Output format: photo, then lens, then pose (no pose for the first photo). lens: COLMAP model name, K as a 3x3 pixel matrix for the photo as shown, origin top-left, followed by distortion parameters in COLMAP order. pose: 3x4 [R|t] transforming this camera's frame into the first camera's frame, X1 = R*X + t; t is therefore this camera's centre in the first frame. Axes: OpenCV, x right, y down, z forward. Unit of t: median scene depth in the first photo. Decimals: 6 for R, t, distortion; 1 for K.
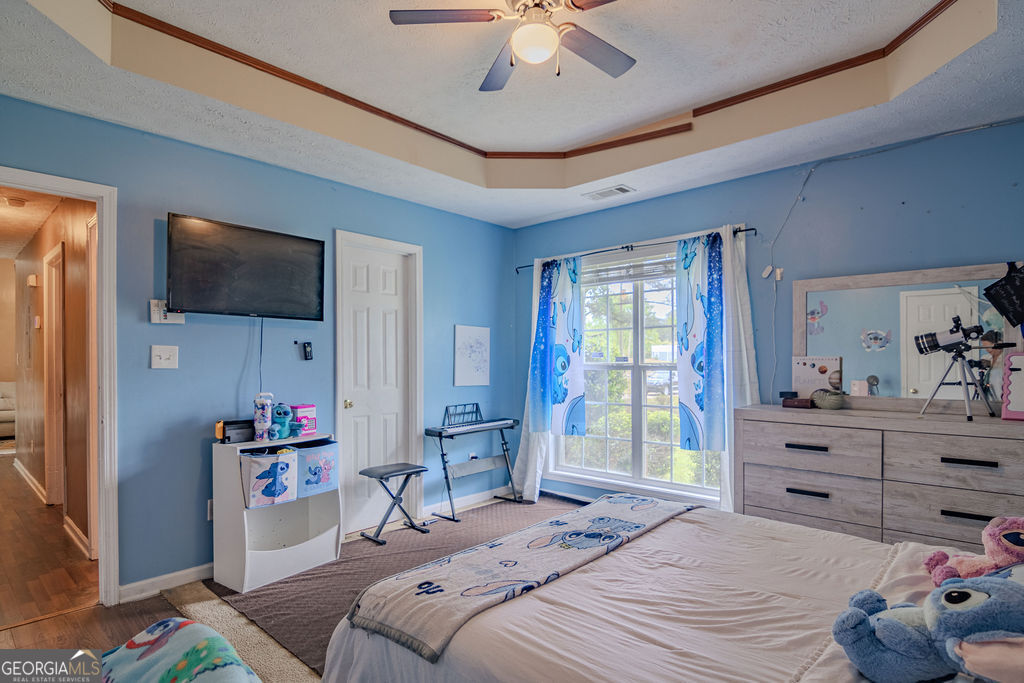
lens RADIAL K [[534.5, 0, 504.8], [0, 534.5, 367.2], [0, 0, 1]] dist [0.002226, 0.000146]
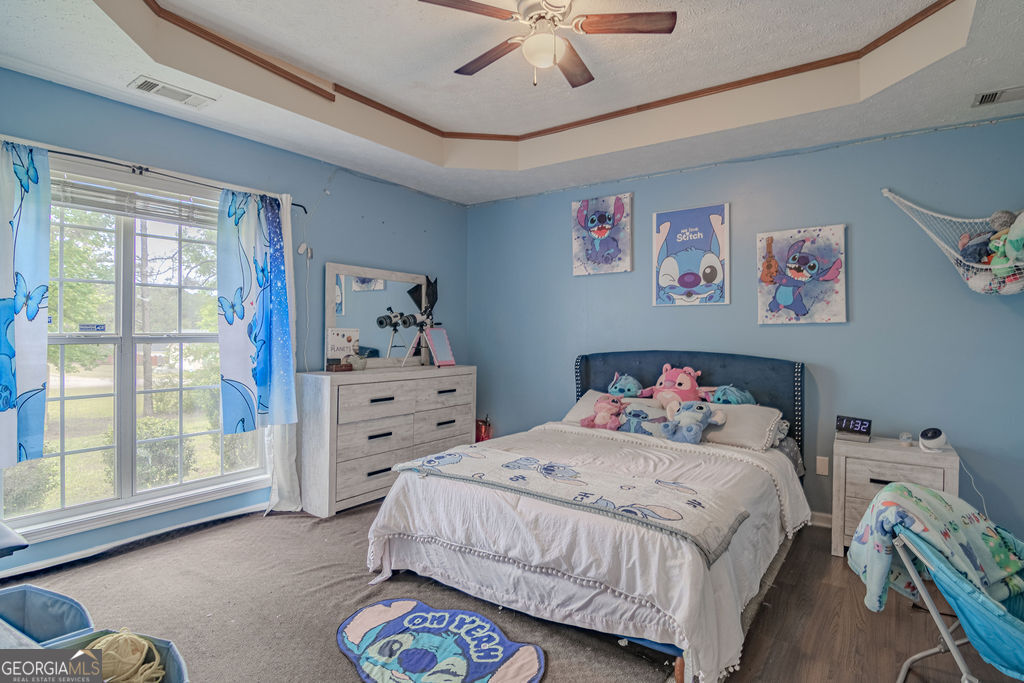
lens RADIAL K [[527.6, 0, 520.9], [0, 527.6, 338.5], [0, 0, 1]] dist [0.000851, -0.015817]
pose [[-0.126358, -0.011694, 0.991916, -0.658635], [0.004051, 0.999916, 0.012304, -0.009873], [-0.991976, 0.005573, -0.126300, 0.751542]]
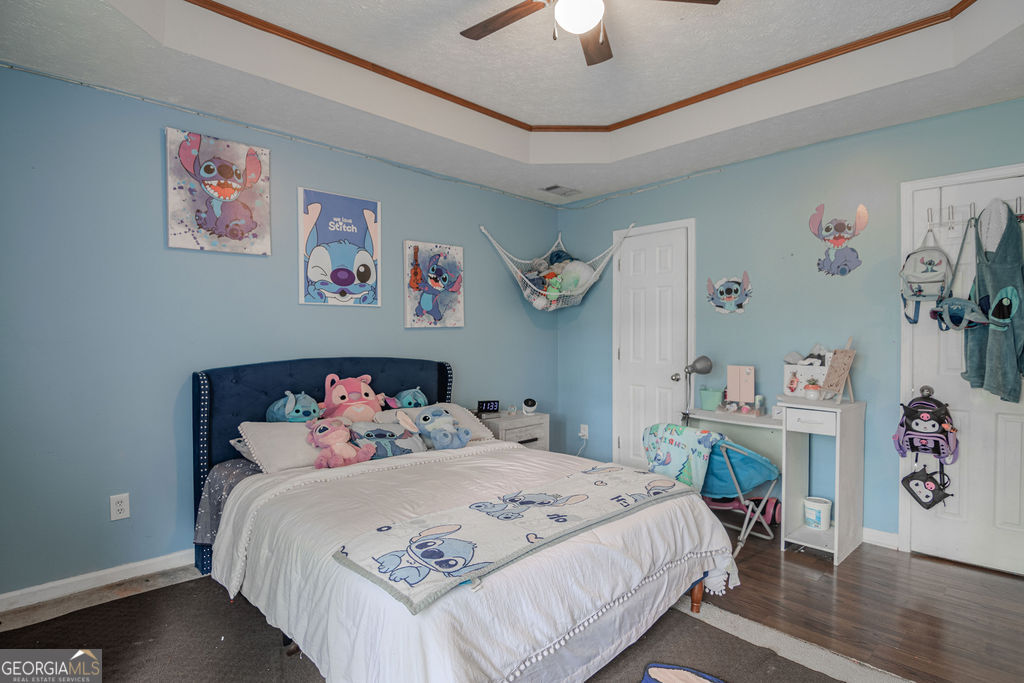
lens RADIAL K [[527.6, 0, 520.9], [0, 527.6, 338.5], [0, 0, 1]] dist [0.000851, -0.015817]
pose [[-0.998754, 0.003477, 0.049790, 0.076153], [0.004452, 0.999800, 0.019488, -0.021926], [-0.049712, 0.019685, -0.998570, 1.258791]]
